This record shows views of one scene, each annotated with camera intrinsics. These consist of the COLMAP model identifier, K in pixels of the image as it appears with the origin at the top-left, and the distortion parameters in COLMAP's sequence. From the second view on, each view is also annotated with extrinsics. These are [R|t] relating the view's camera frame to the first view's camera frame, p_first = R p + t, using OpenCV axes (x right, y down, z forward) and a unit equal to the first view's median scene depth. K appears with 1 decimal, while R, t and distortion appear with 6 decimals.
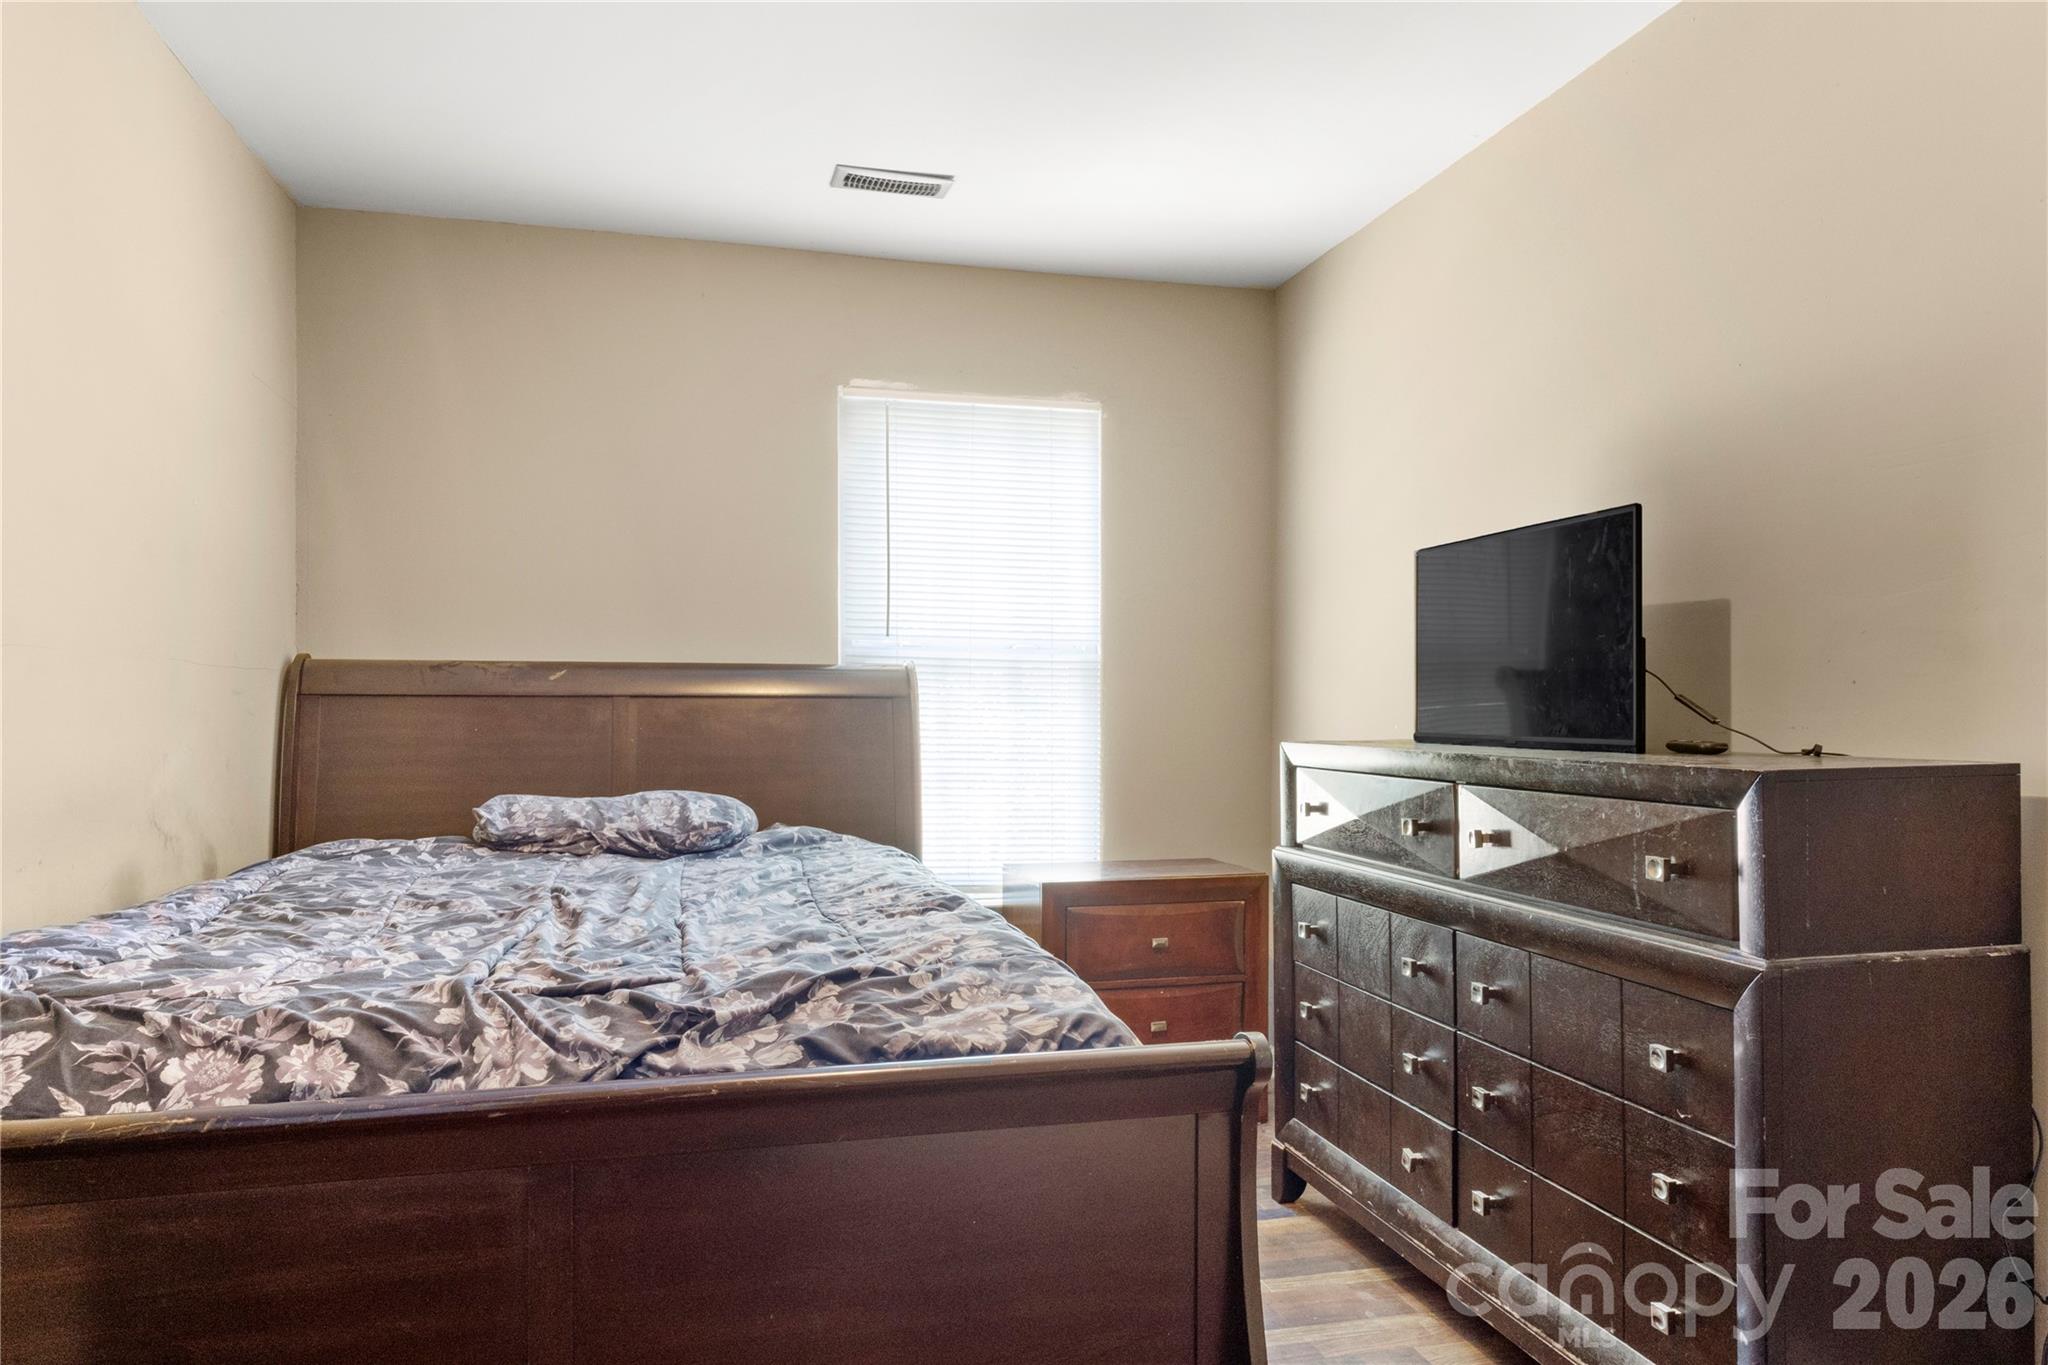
lens RADIAL K [[1315.2, 0, 1010.9], [0, 1315.2, 693.7], [0, 0, 1]] dist [0.007619, -0.004114]
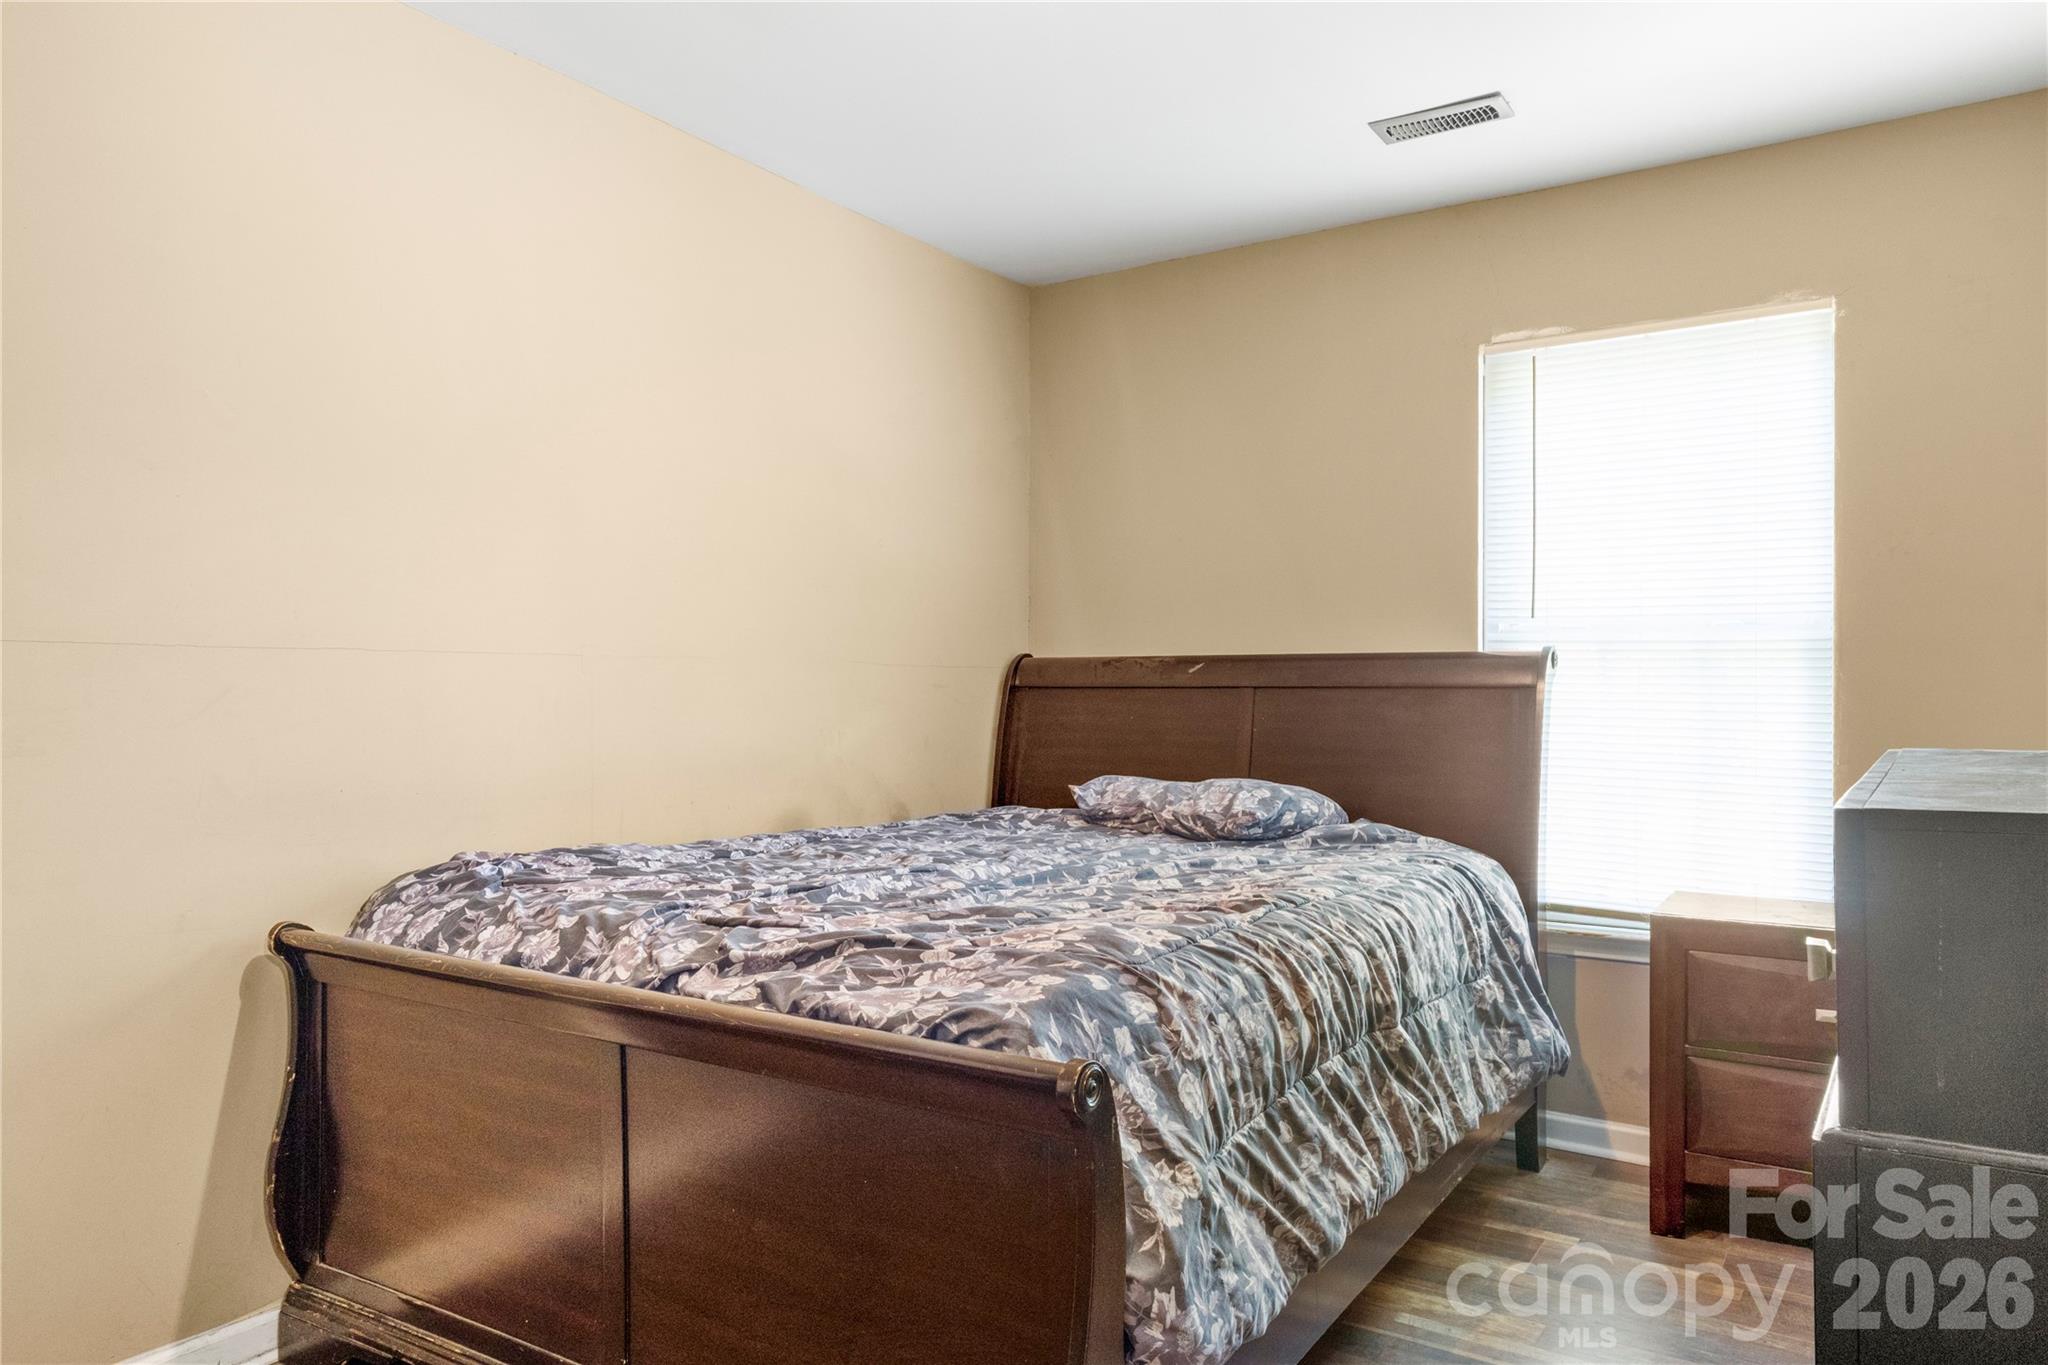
lens RADIAL K [[1315.2, 0, 1010.6], [0, 1315.2, 676.3], [0, 0, 1]] dist [0.007619, -0.004114]
pose [[0.693409, -0.010548, -0.720467, 0.371601], [0.003557, 0.999931, -0.011216, 0.004938], [0.720536, 0.005215, 0.693398, 0.167416]]
